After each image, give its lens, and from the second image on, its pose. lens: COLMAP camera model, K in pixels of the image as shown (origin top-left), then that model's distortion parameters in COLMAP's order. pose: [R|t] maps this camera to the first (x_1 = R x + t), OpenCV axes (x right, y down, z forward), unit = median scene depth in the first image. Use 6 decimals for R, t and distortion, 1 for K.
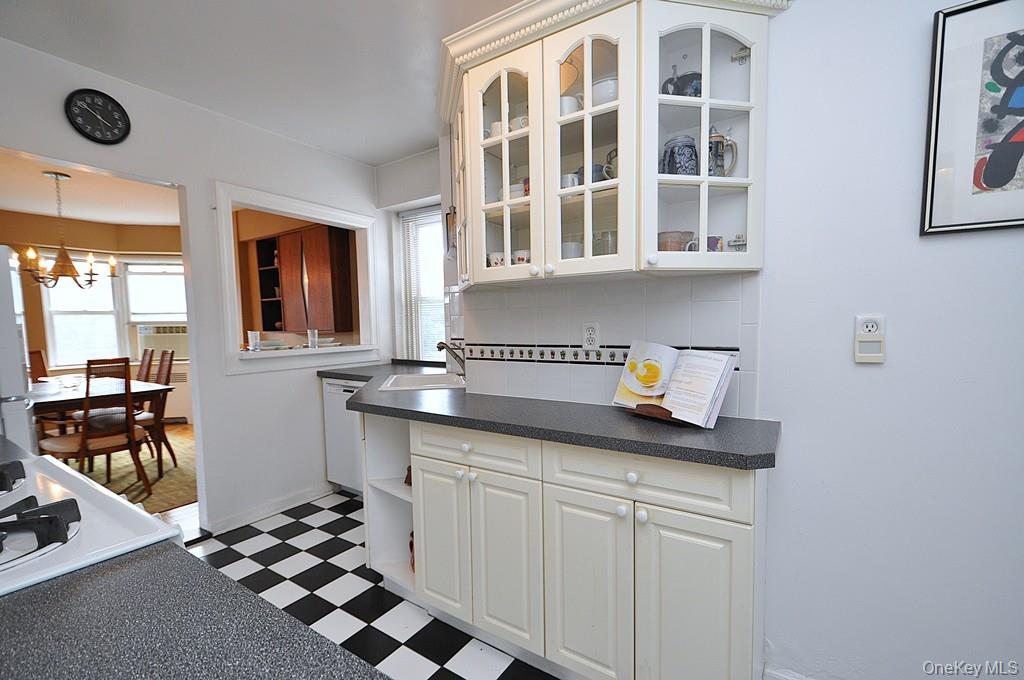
lens RADIAL K [[470.1, 0, 511.6], [0, 470.1, 353.6], [0, 0, 1]] dist [0.003622, -0.000474]
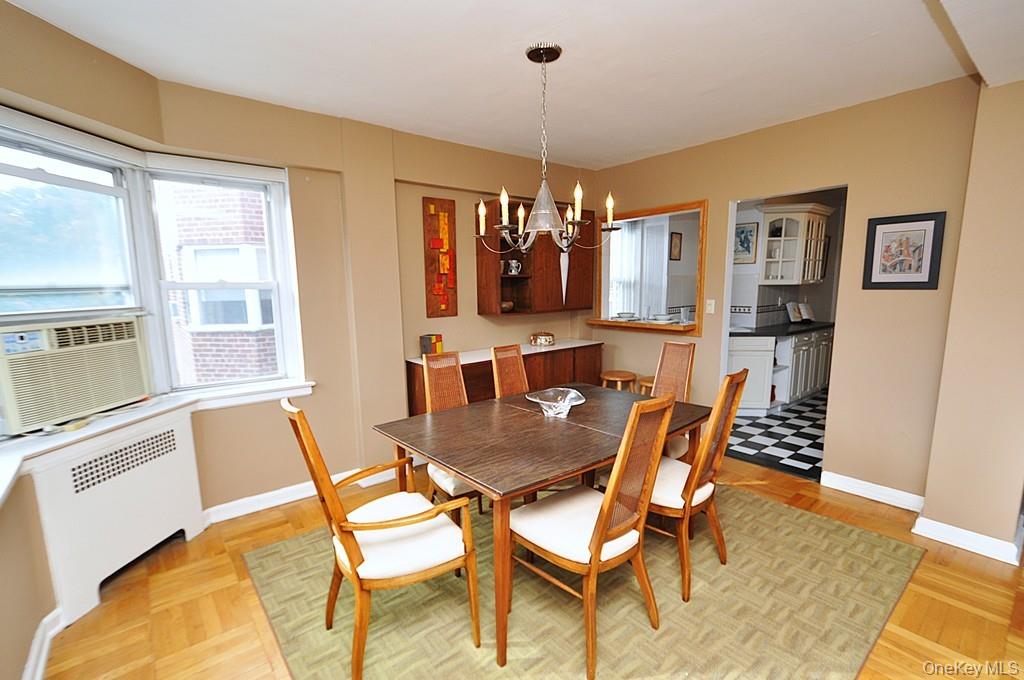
lens RADIAL K [[458.0, 0, 509.2], [0, 458.0, 350.4], [0, 0, 1]] dist [0.005528, -0.008102]
pose [[0.316121, -0.127965, 0.940049, -3.591220], [0.068023, 0.991369, 0.112076, -0.204182], [-0.946277, 0.028516, 0.322097, 2.099495]]
